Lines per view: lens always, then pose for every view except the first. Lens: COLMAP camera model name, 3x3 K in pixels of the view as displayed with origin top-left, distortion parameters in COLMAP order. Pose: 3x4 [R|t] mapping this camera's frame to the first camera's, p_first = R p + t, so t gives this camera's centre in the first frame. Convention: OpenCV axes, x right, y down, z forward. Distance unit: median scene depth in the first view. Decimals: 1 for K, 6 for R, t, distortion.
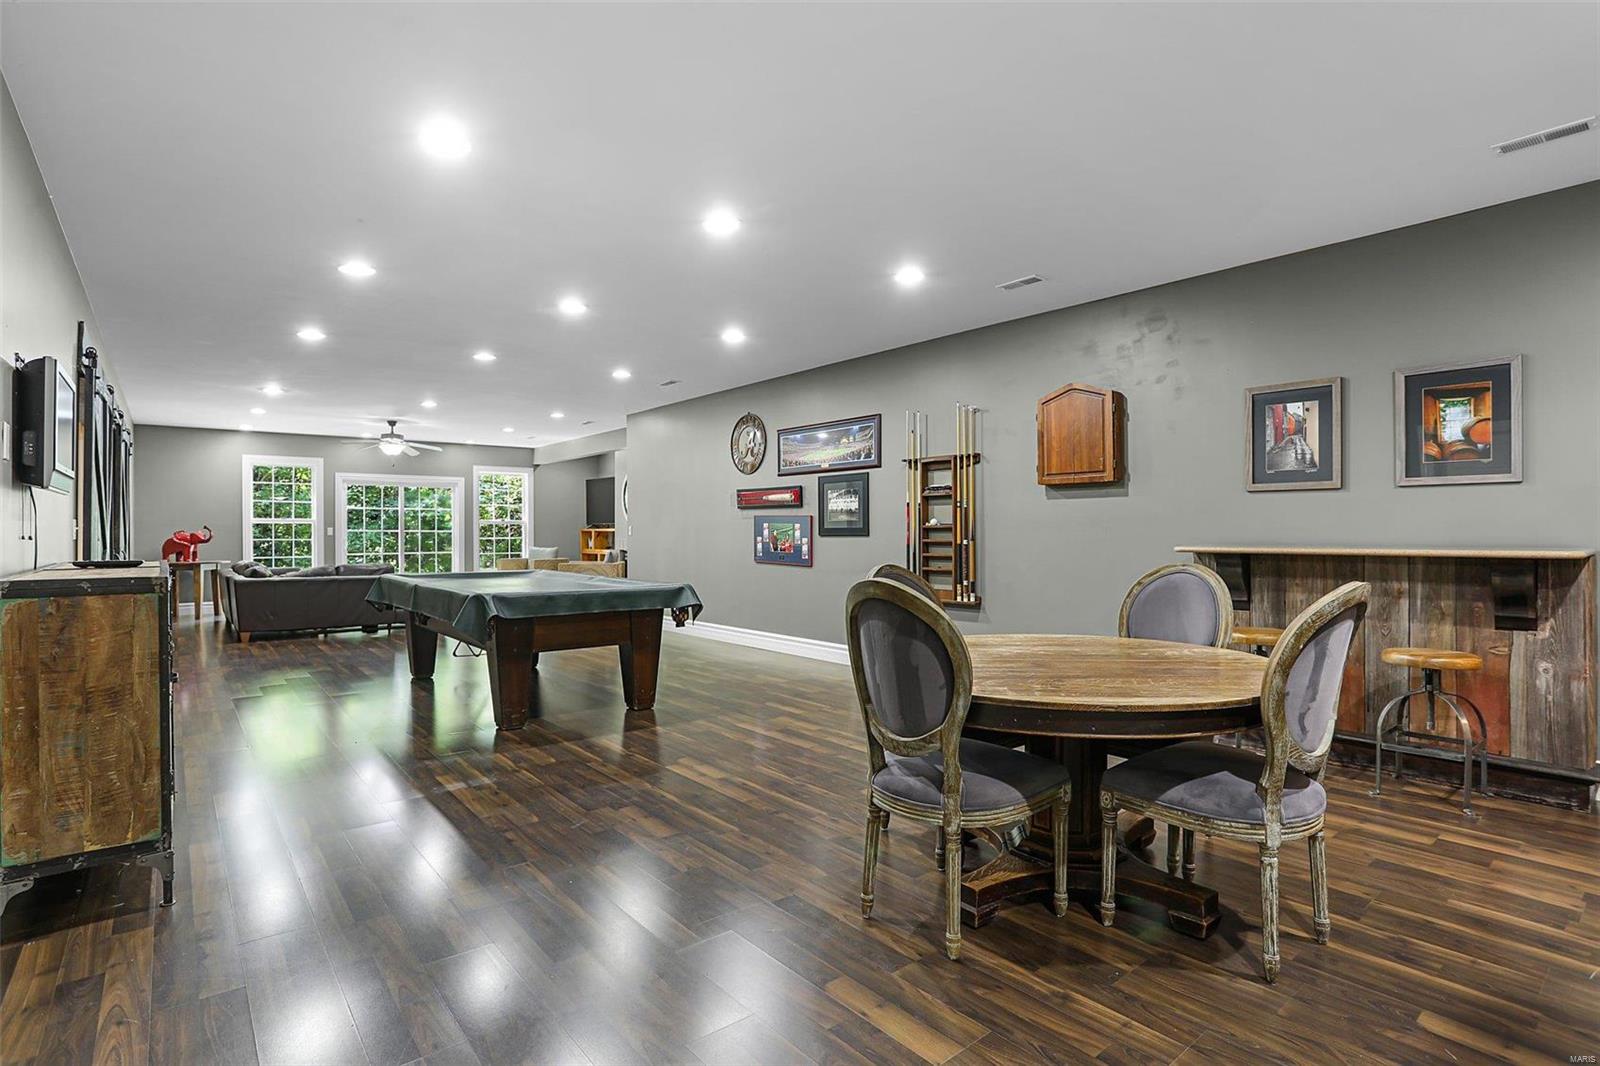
lens RADIAL K [[797.2, 0, 804.4], [0, 797.2, 526.1], [0, 0, 1]] dist [-0.048986, 0.009252]
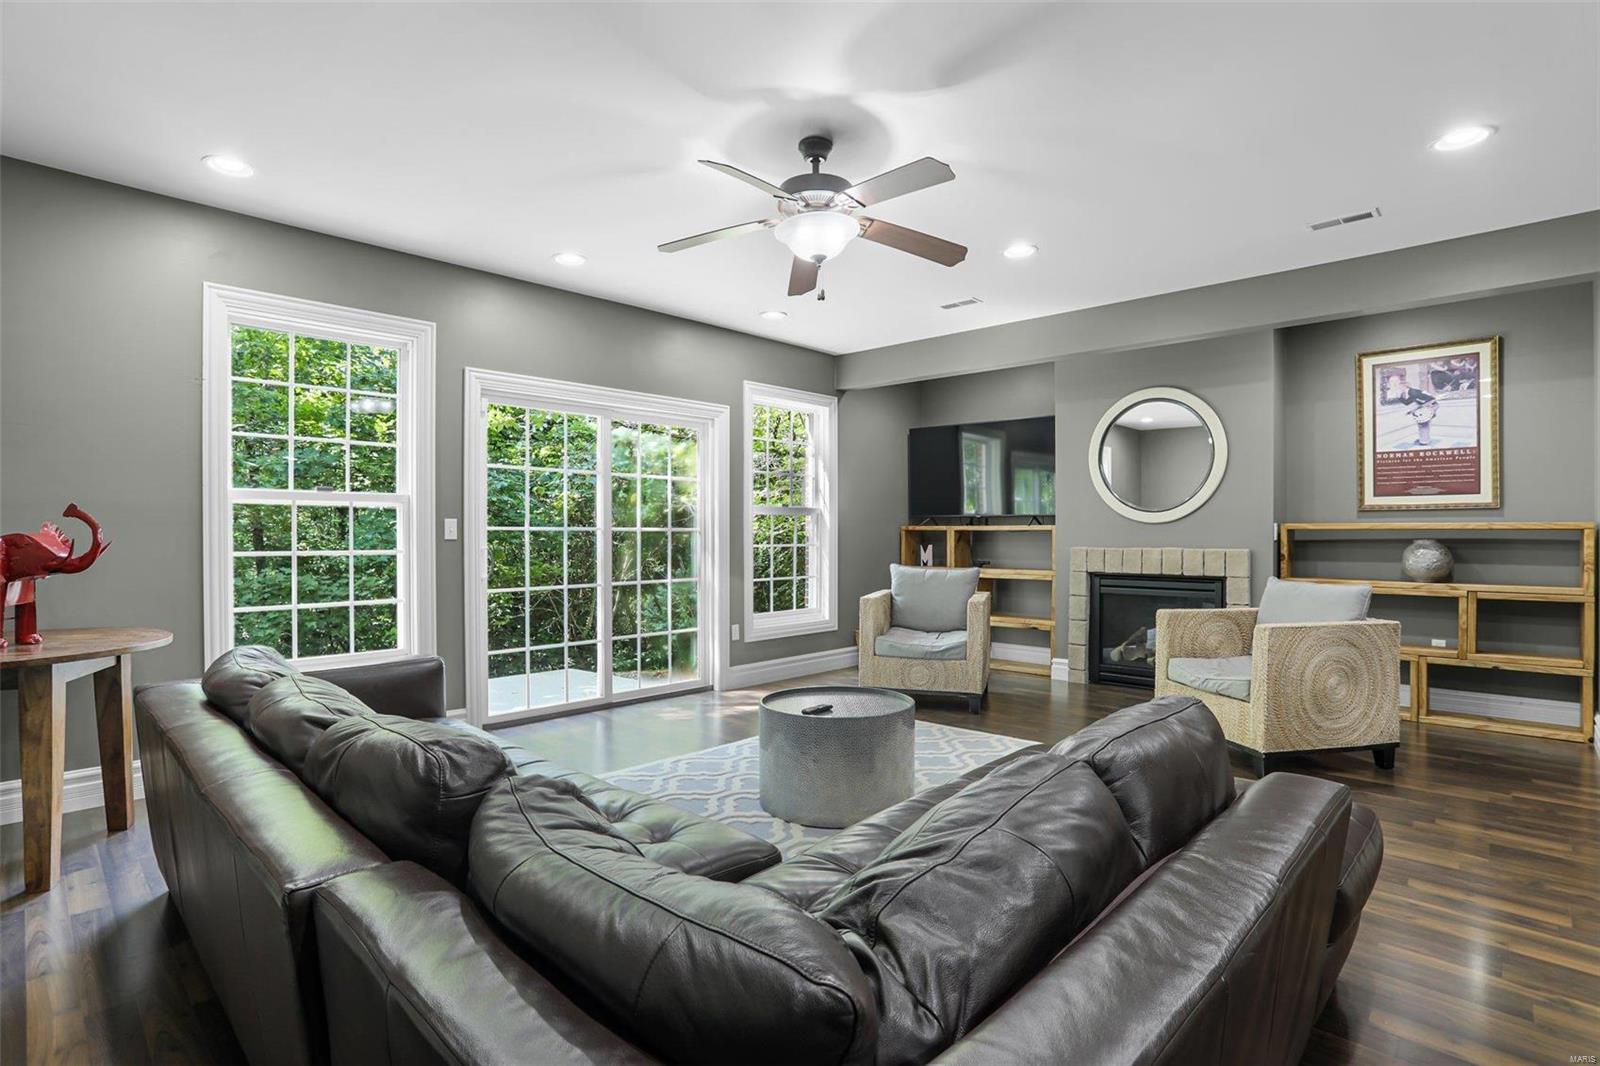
lens RADIAL K [[785.8, 0, 795.6], [0, 785.8, 529.0], [0, 0, 1]] dist [-0.043048, 0.011830]
pose [[0.994618, 0.006251, 0.103425, -0.930130], [-0.006646, 0.999972, 0.003472, 0.008653], [-0.103401, -0.004141, 0.994631, 1.203681]]
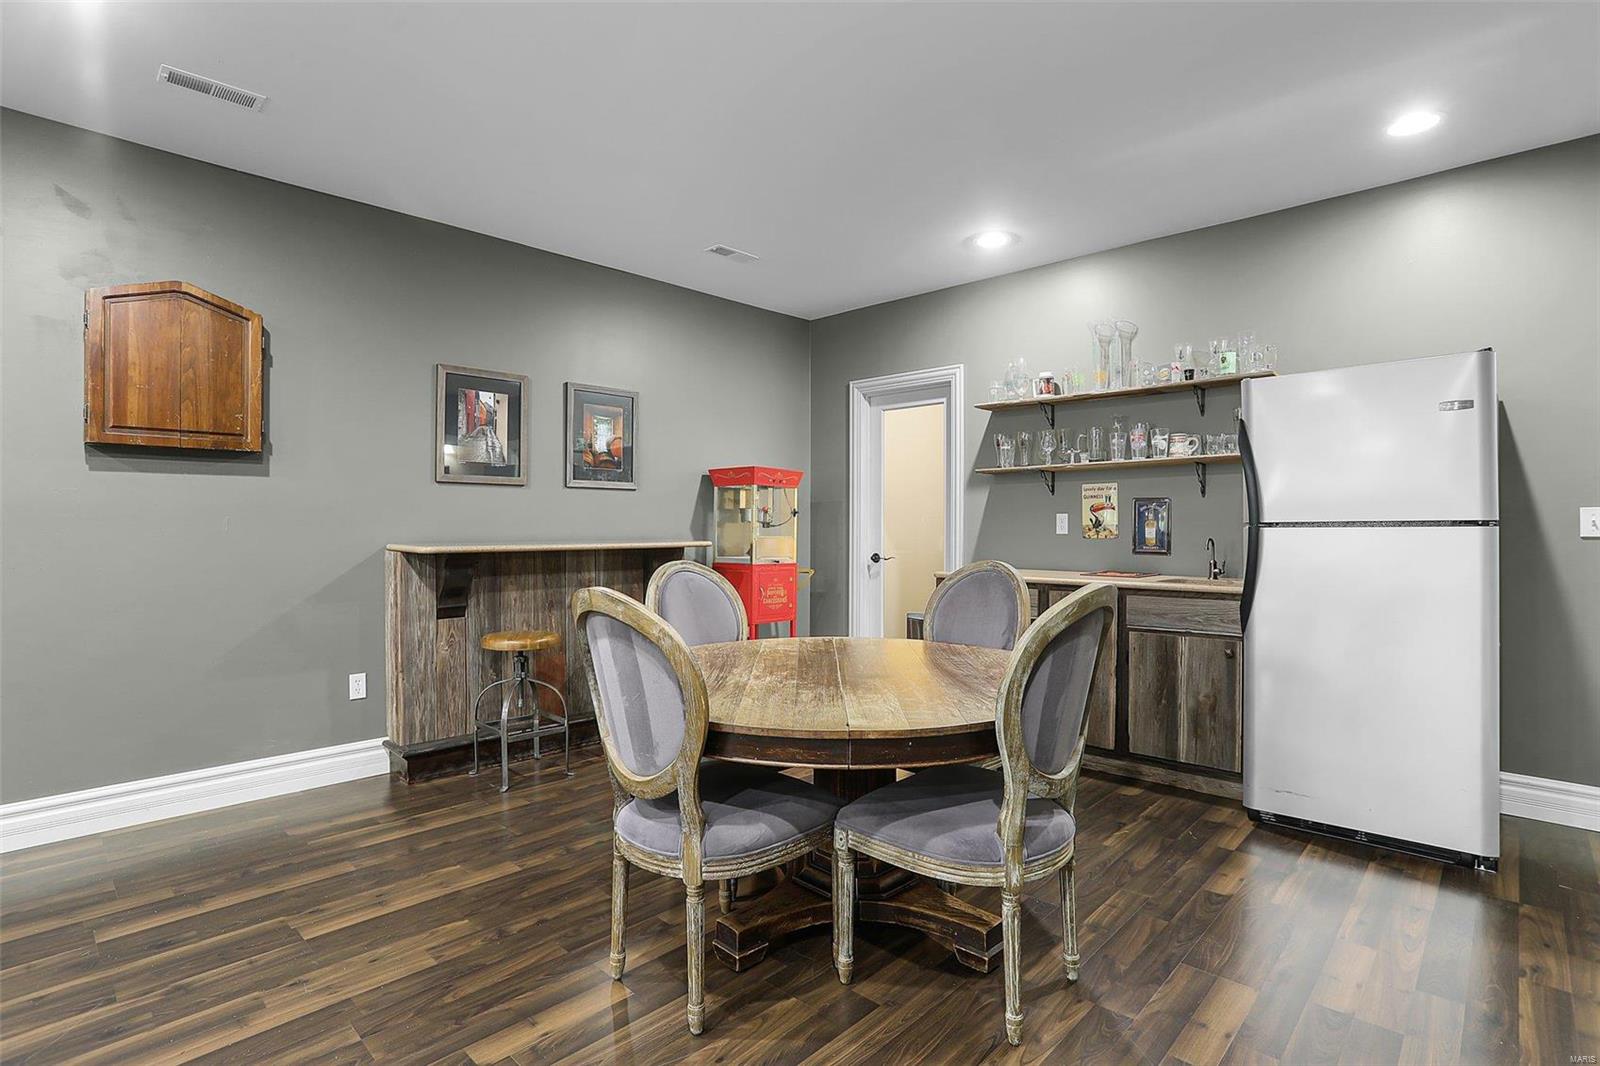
lens RADIAL K [[785.8, 0, 817.9], [0, 785.8, 511.8], [0, 0, 1]] dist [-0.043048, 0.011830]
pose [[-0.110076, 0.024677, 0.993617, -0.213869], [0.000660, 0.999693, -0.024755, 0.006813], [-0.993923, -0.002069, -0.110058, 0.429522]]
